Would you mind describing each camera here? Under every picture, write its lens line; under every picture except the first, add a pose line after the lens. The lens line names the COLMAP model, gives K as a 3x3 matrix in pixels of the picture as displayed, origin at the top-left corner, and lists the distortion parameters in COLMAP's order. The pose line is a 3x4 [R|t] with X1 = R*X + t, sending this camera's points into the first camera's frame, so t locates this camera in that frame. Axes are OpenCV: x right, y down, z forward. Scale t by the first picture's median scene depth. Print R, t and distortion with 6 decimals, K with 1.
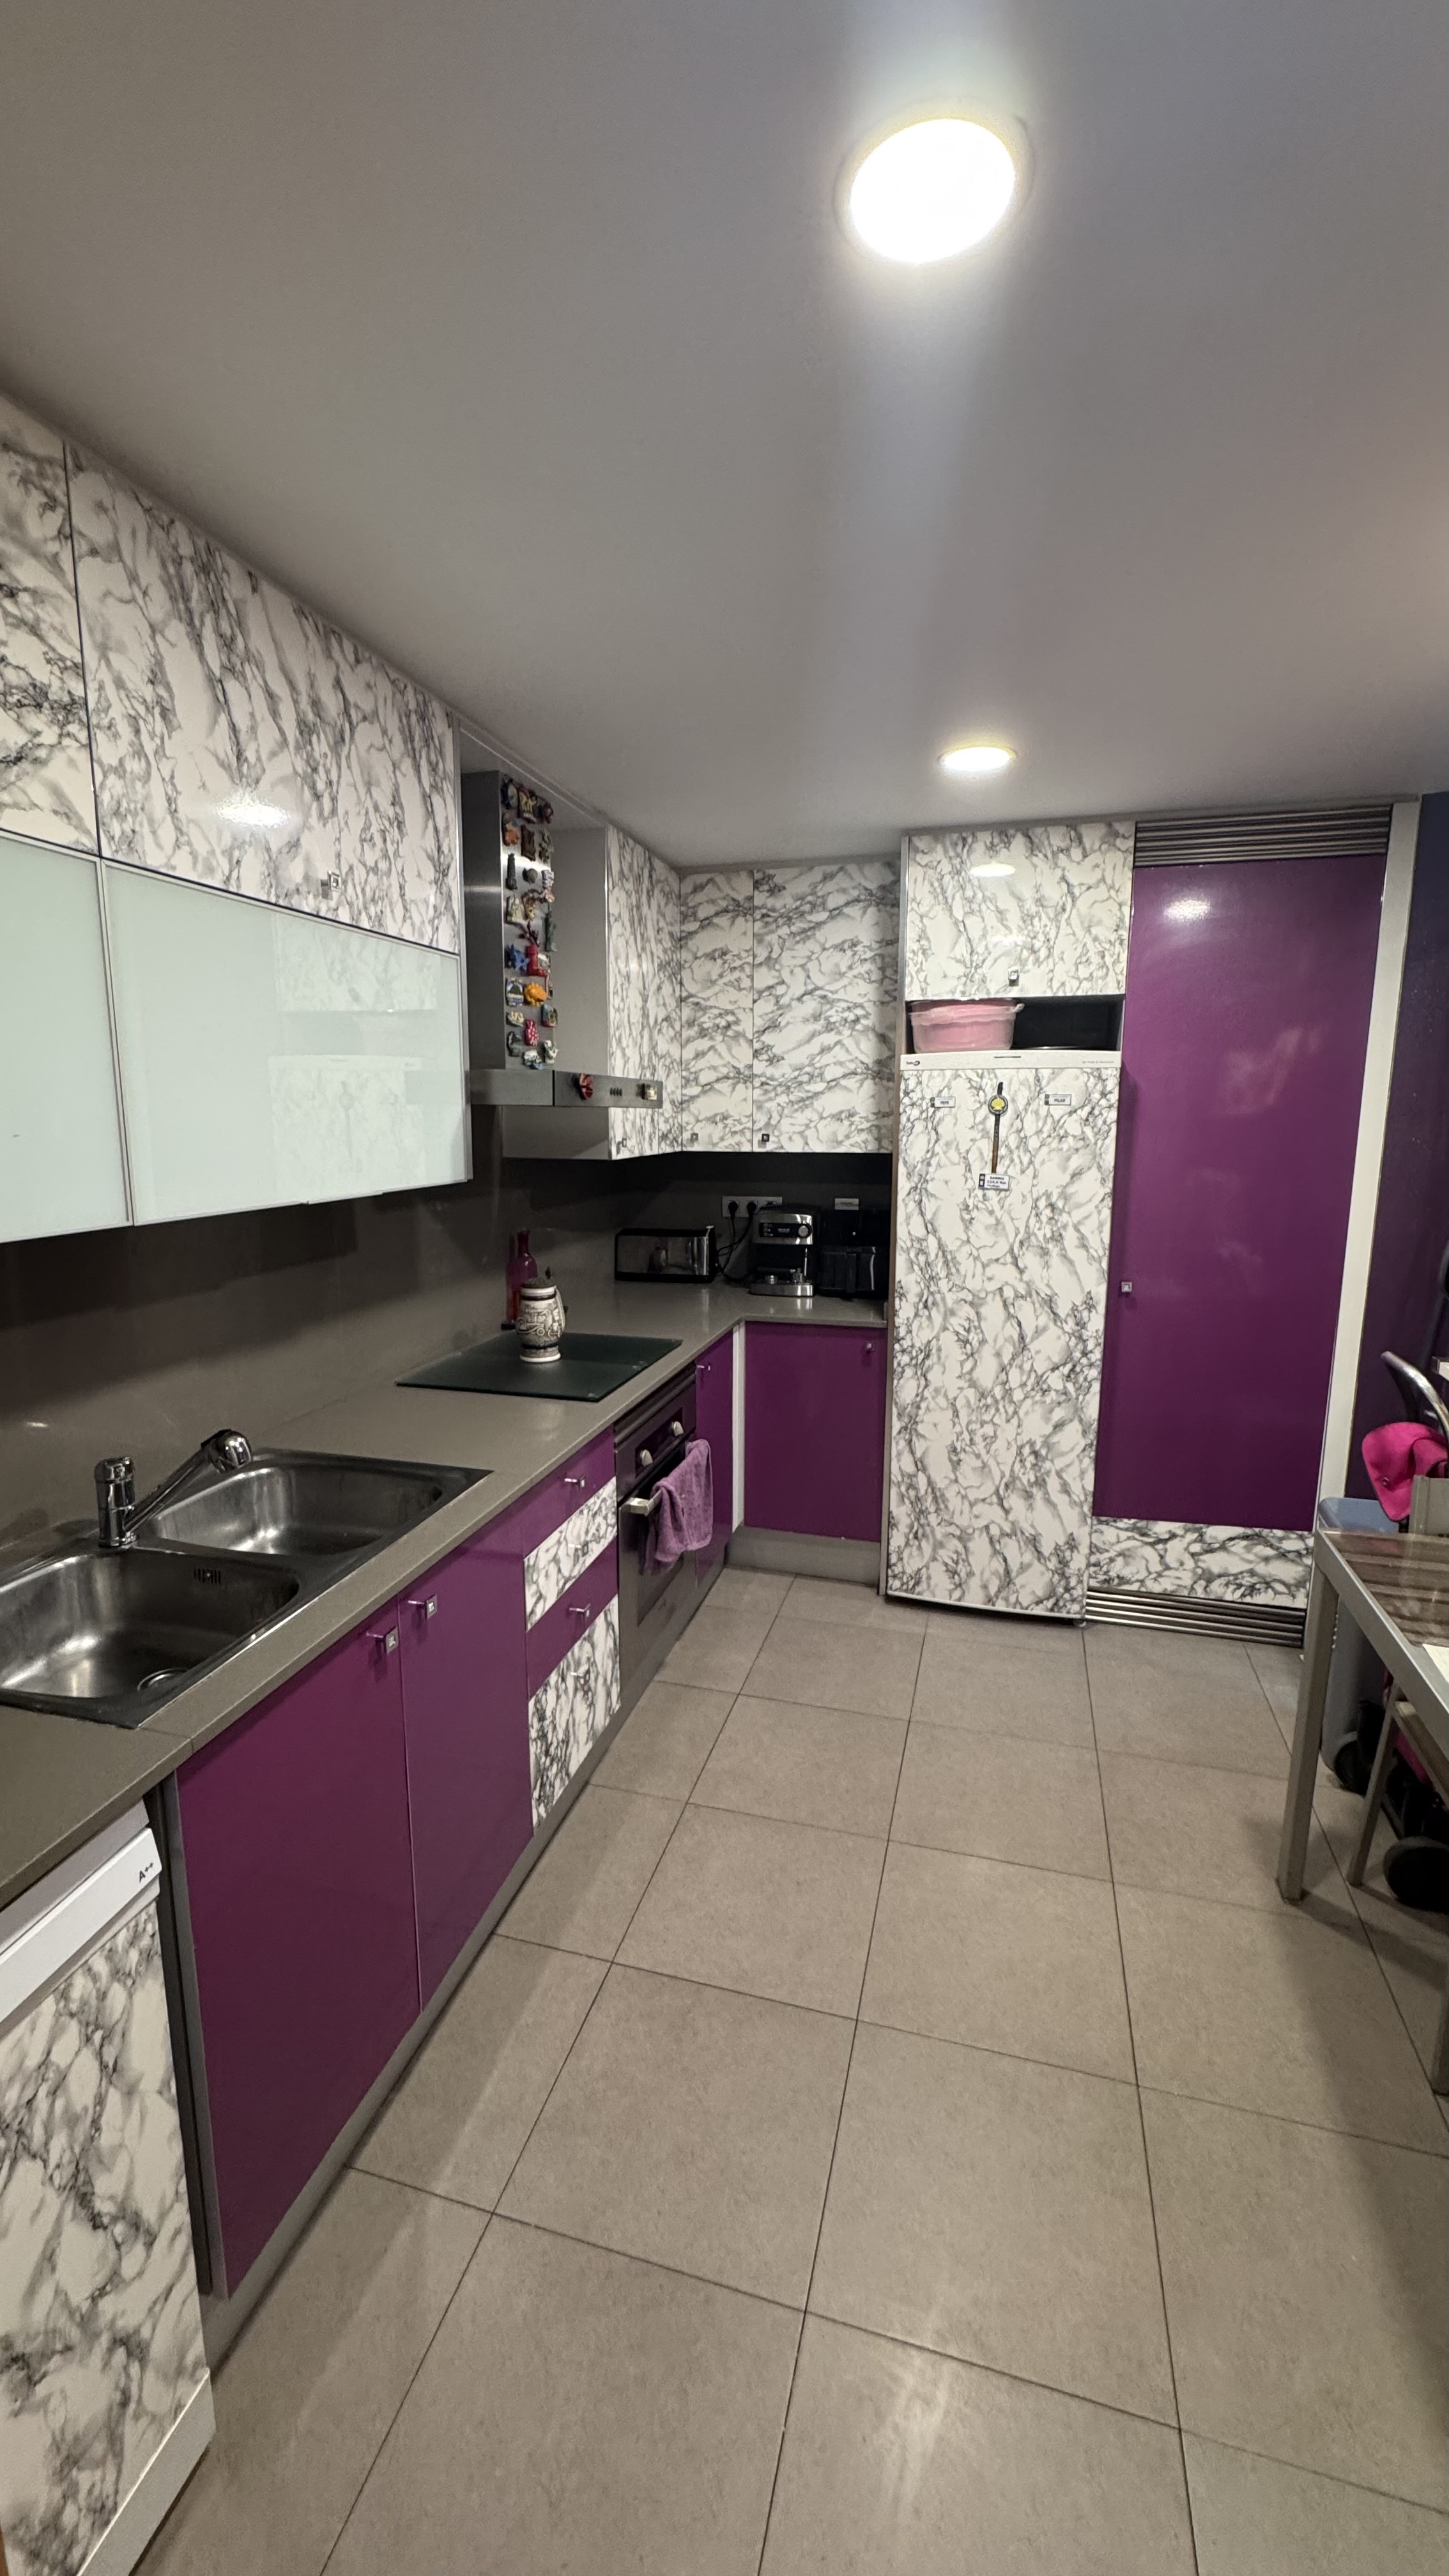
lens RADIAL K [[1023.9, 0, 724.5], [0, 1023.9, 1288.0], [0, 0, 1]] dist [-0.003065, 0.000418]
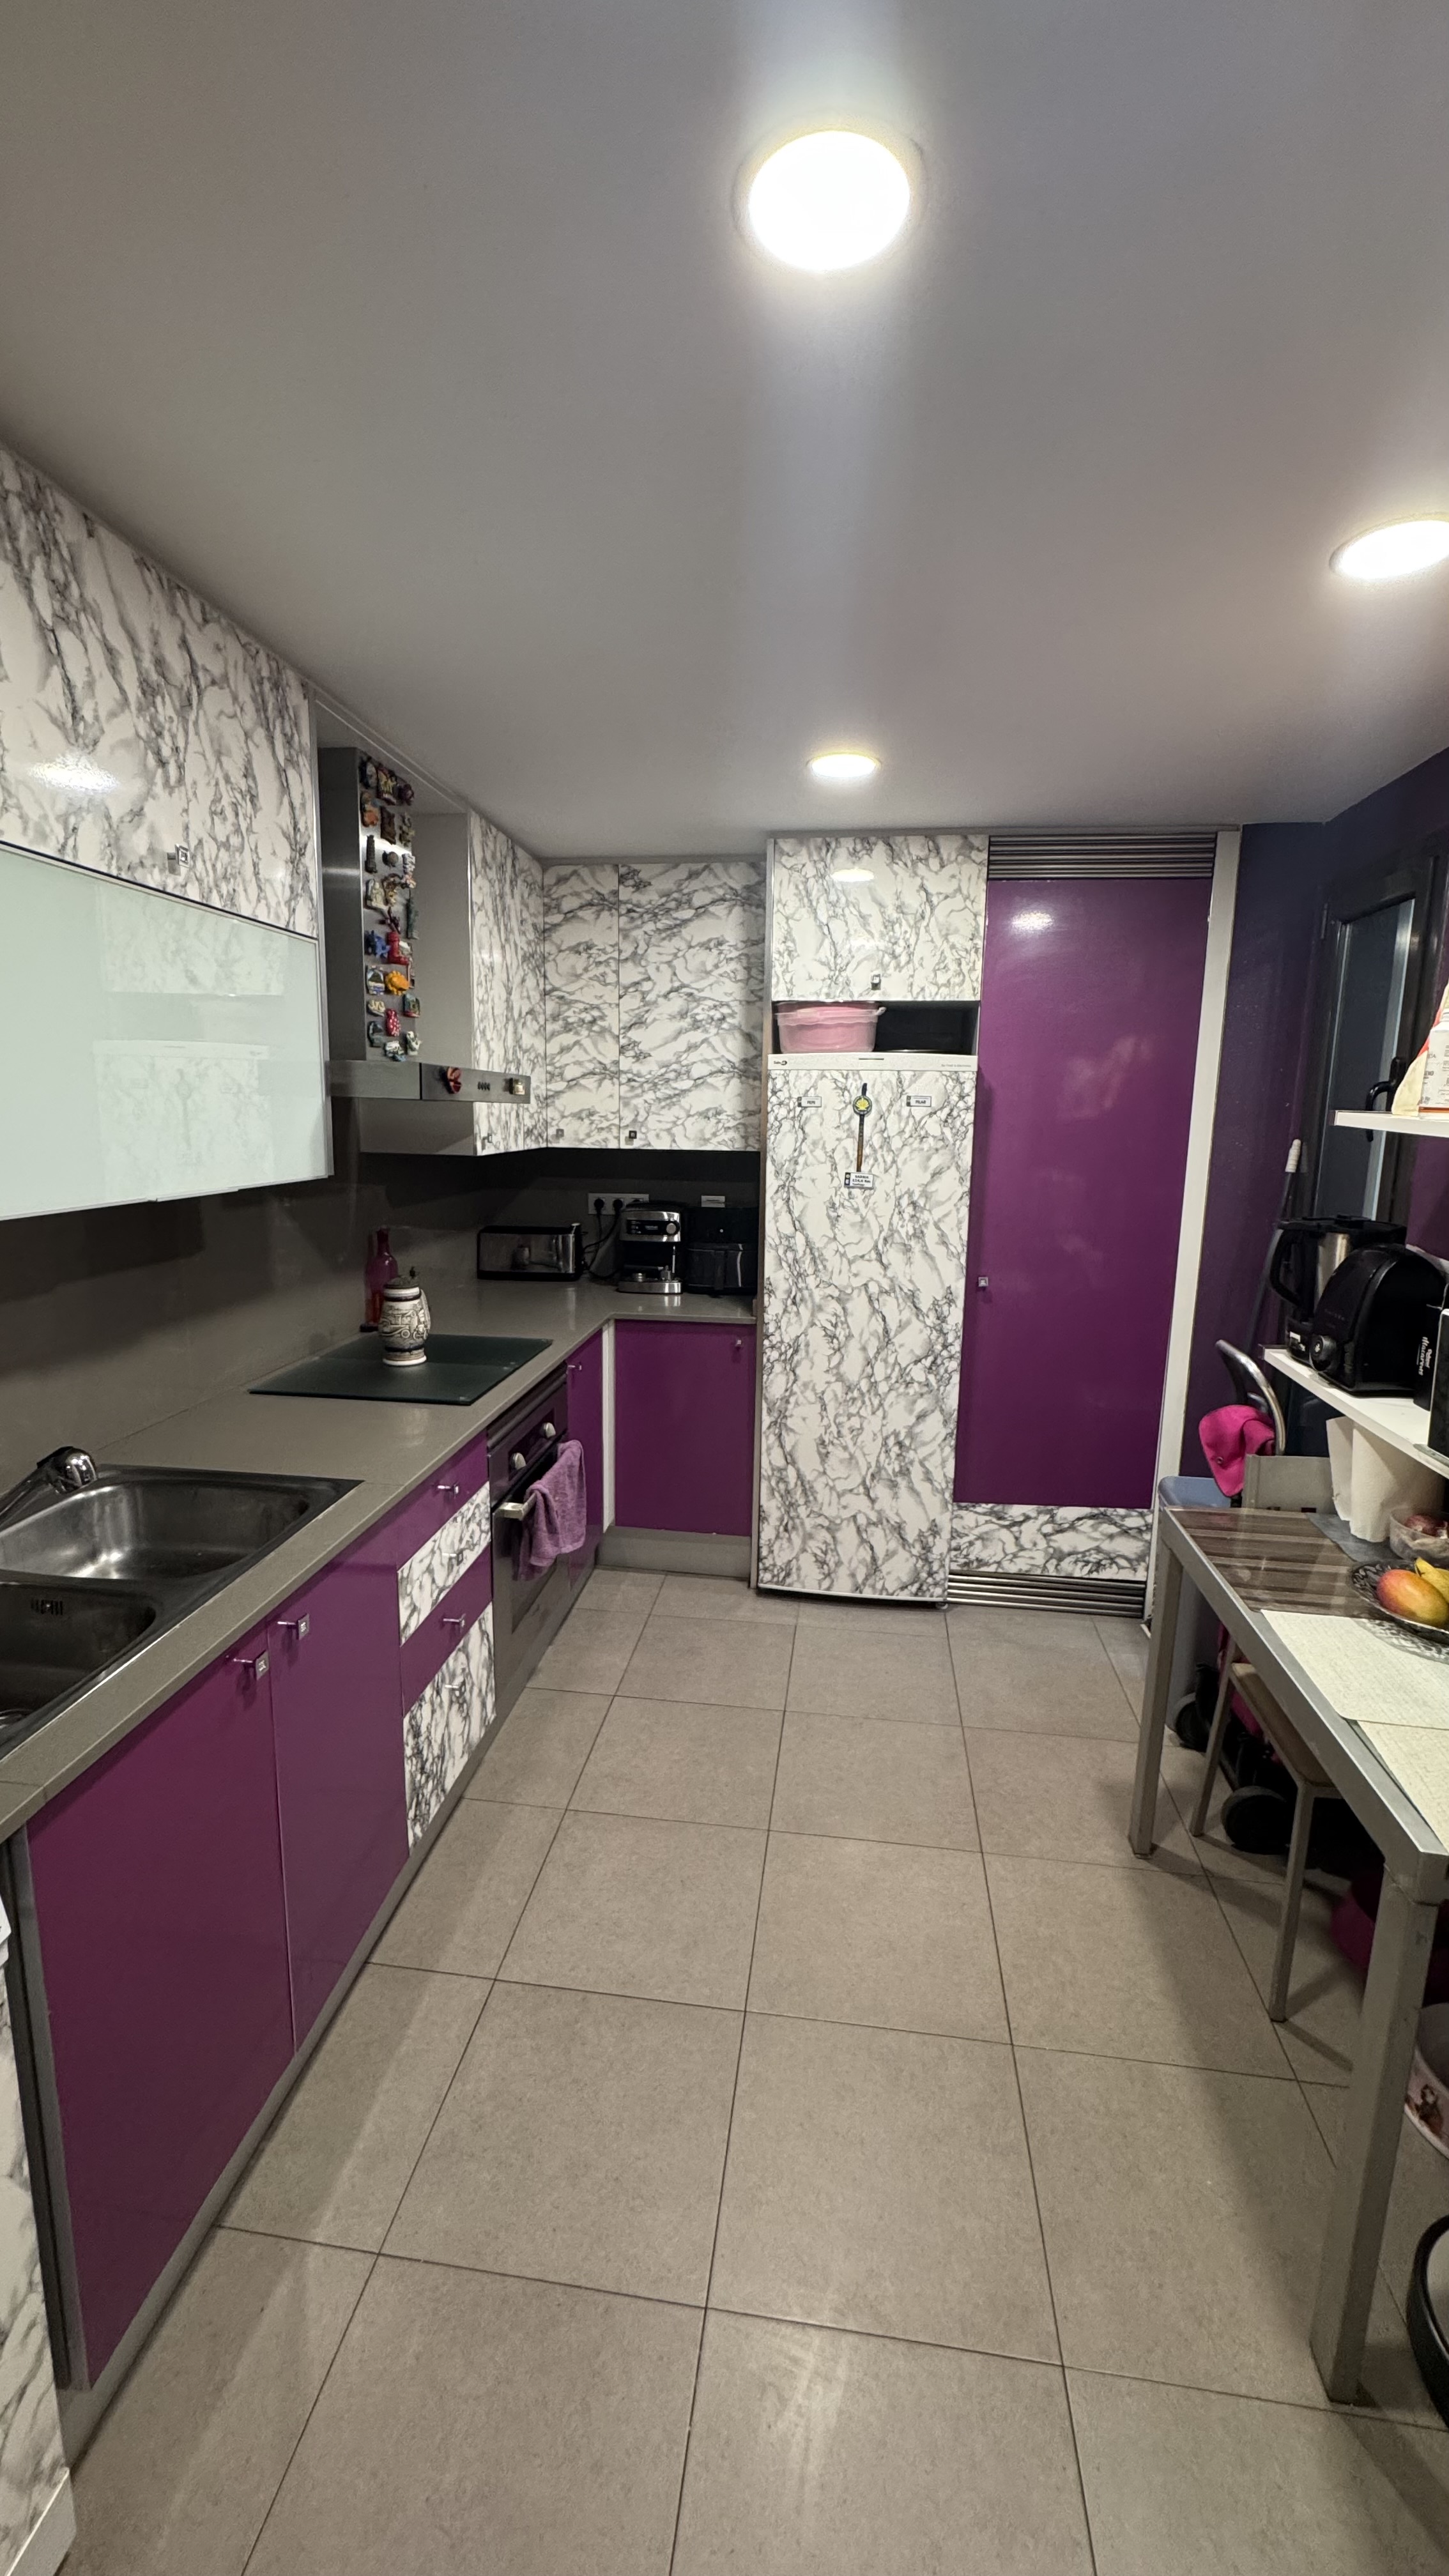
lens RADIAL K [[1023.9, 0, 724.5], [0, 1023.9, 1288.0], [0, 0, 1]] dist [-0.003065, 0.000418]
pose [[0.989980, -0.009804, 0.140867, -0.015287], [0.009294, 0.999948, 0.004274, -0.001503], [-0.140902, -0.002922, 0.990019, 0.003559]]
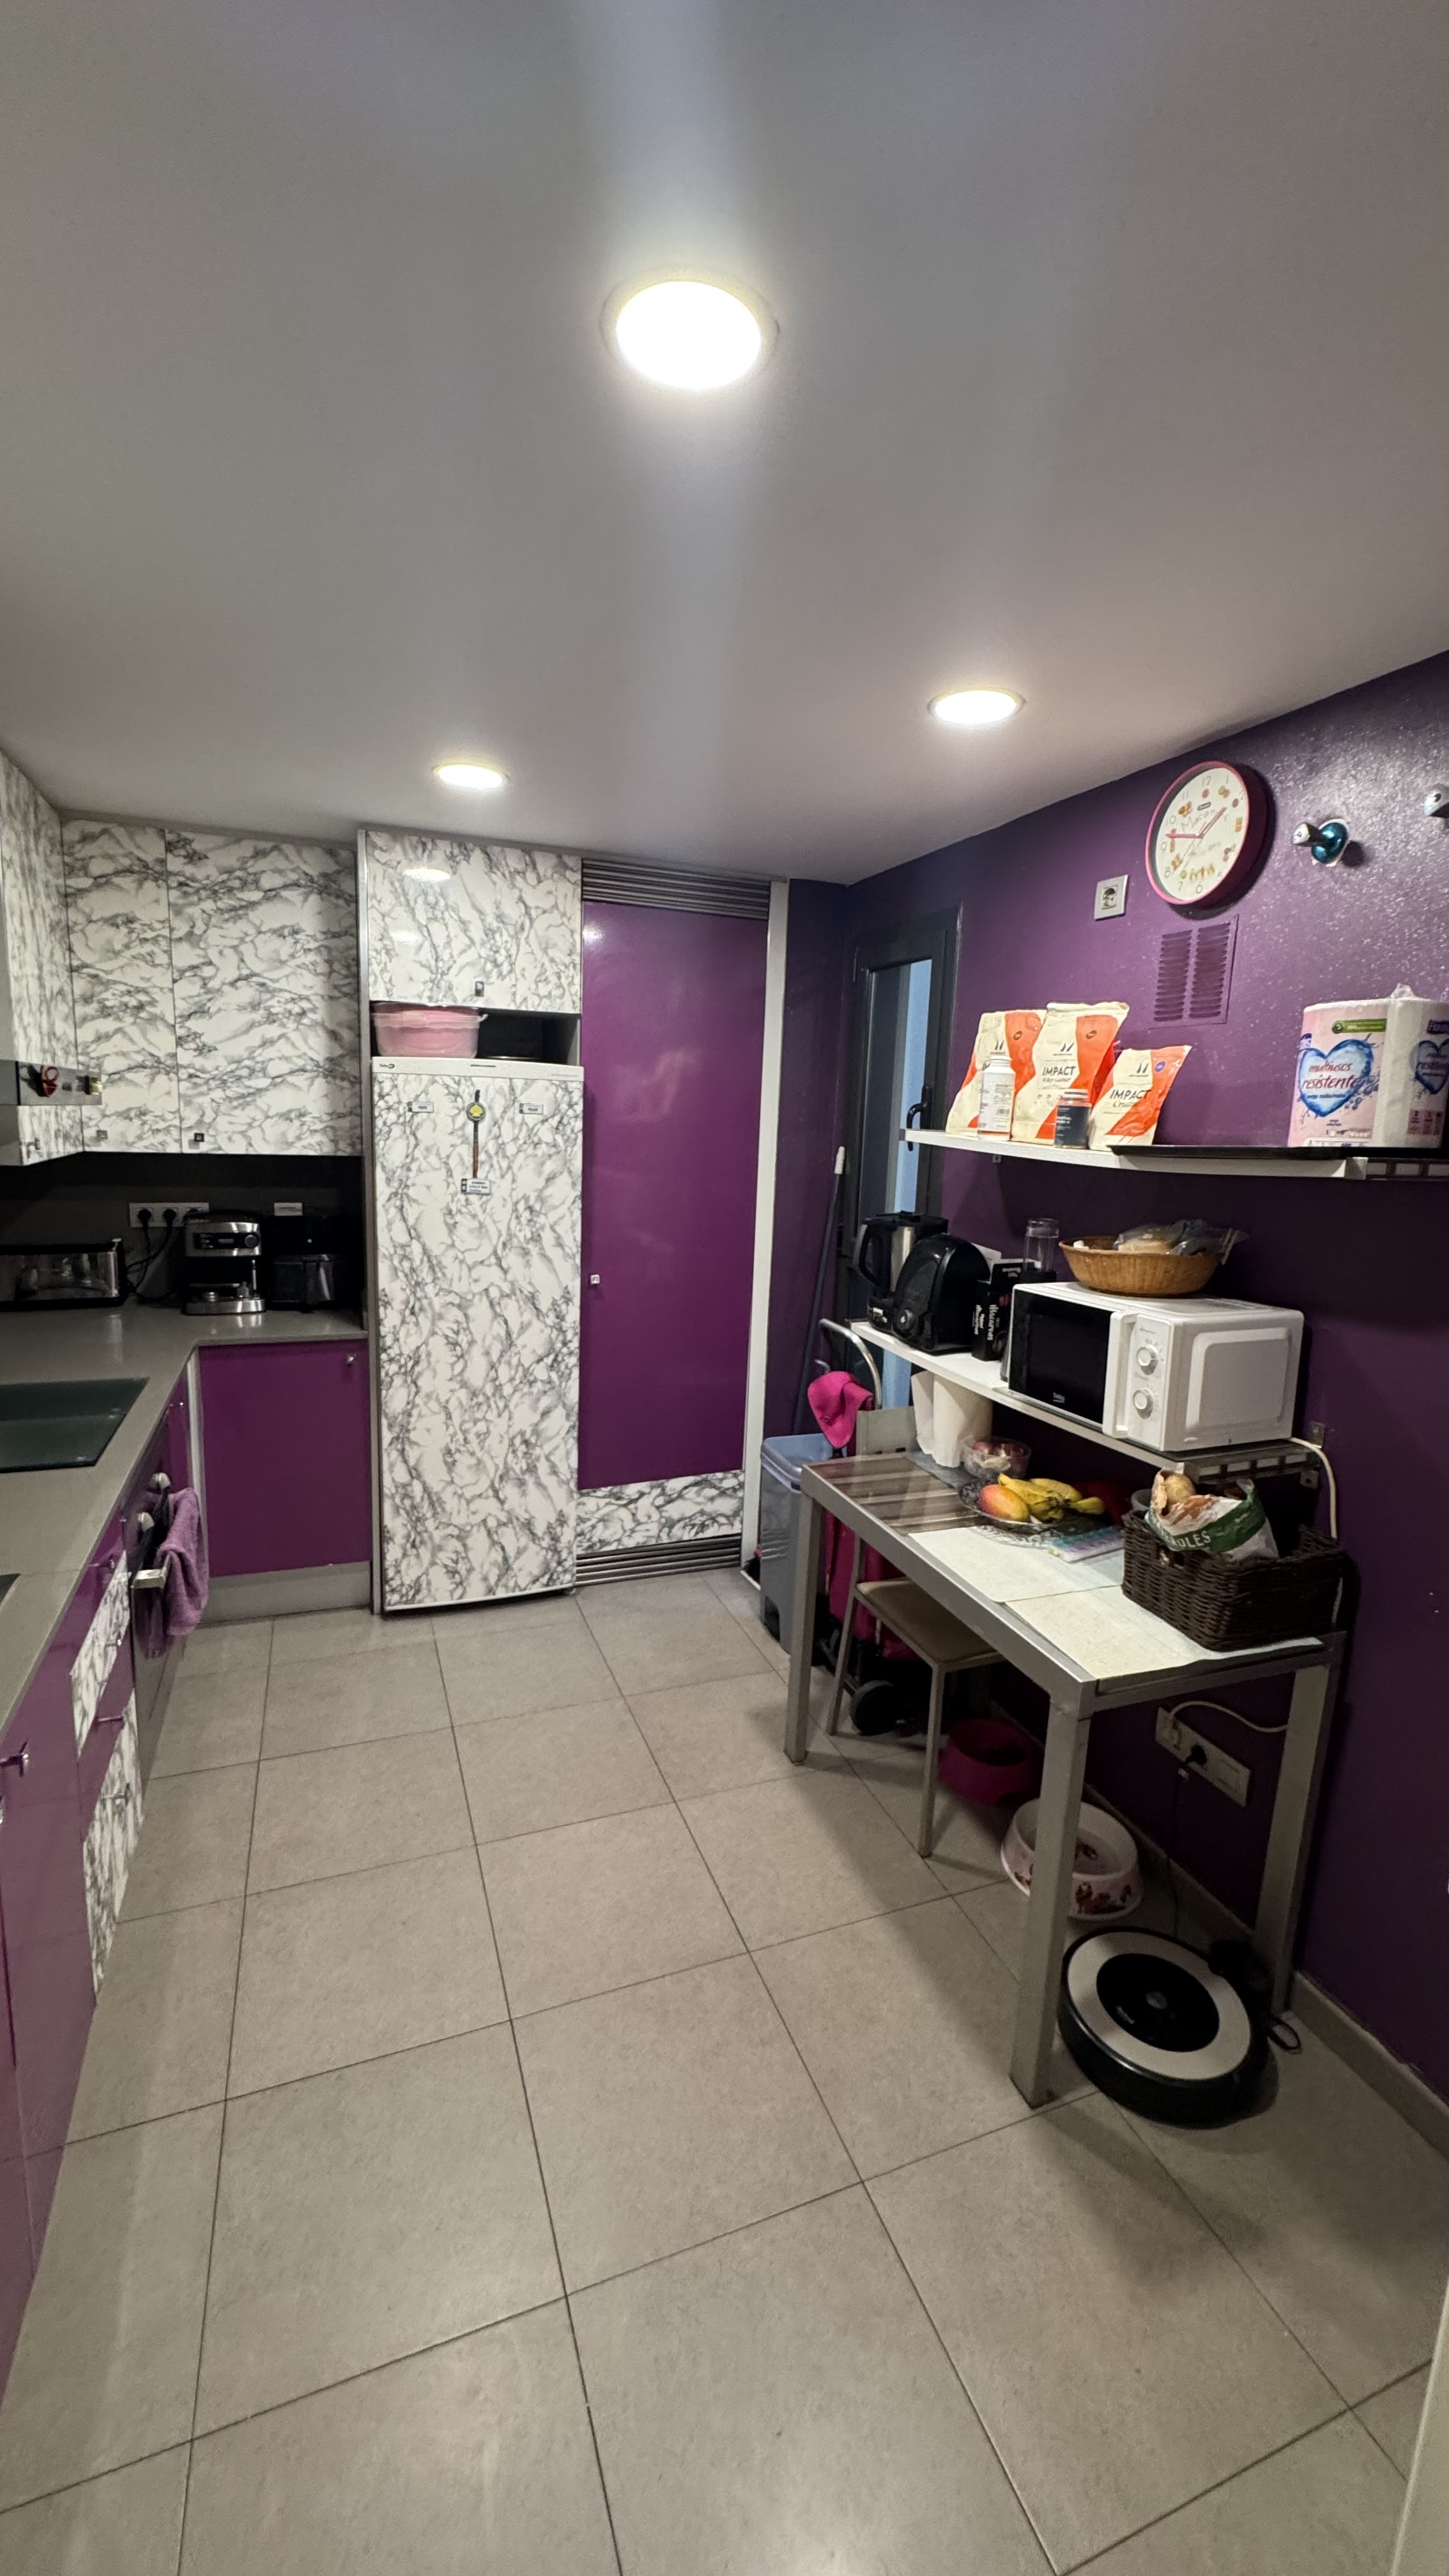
lens RADIAL K [[1022.8, 0, 722.8], [0, 1022.8, 1288.7], [0, 0, 1]] dist [-0.001709, 0.000220]
pose [[0.802905, -0.073152, 0.591602, -0.149204], [0.066073, 0.997248, 0.033637, -0.019054], [-0.592434, 0.012082, 0.805529, 0.026785]]
